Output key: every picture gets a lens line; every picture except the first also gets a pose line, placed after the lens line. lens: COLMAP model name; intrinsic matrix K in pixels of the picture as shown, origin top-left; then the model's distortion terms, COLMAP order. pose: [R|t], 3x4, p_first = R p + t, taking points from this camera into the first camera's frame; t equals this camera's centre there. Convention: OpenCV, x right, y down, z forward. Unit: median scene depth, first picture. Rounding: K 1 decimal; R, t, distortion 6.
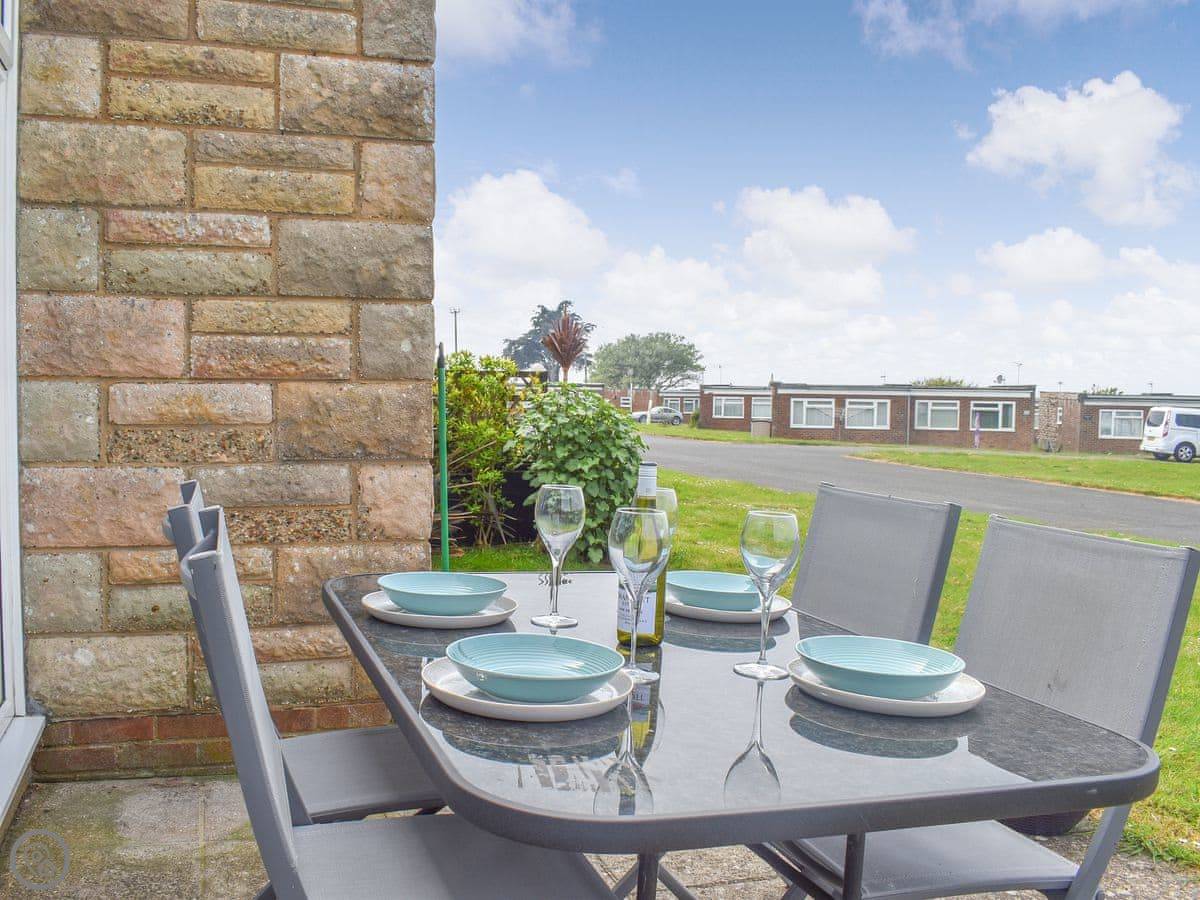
lens RADIAL K [[1065.5, 0, 601.2], [0, 1065.5, 462.1], [0, 0, 1]] dist [-0.109924, 0.004134]
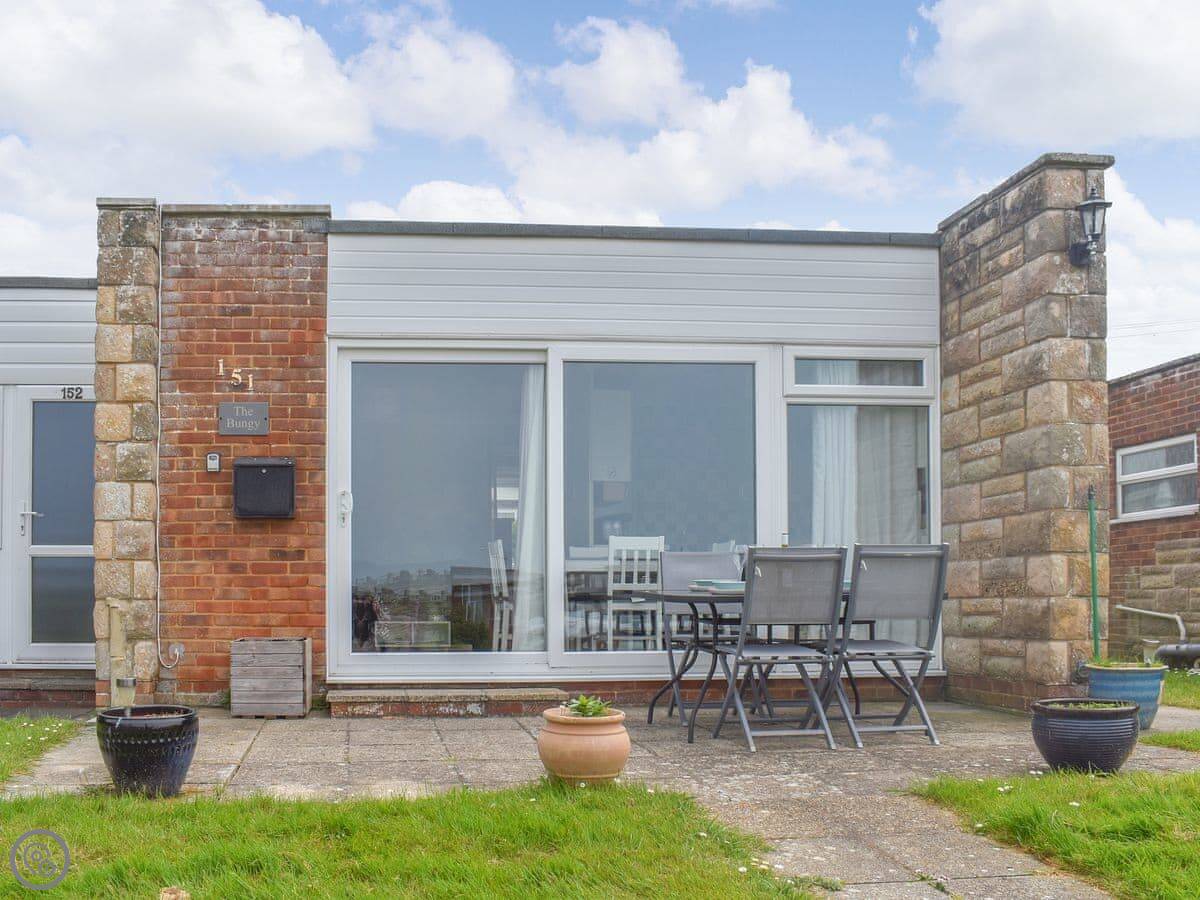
lens RADIAL K [[1050.5, 0, 600.0], [0, 1050.5, 450.0], [0, 0, 1]] dist [-0.000341, 0.000277]
pose [[-0.122264, -0.148192, -0.981372, 1.760726], [-0.050772, 0.988429, -0.142932, 0.123587], [0.991198, 0.032350, -0.128373, 0.469574]]
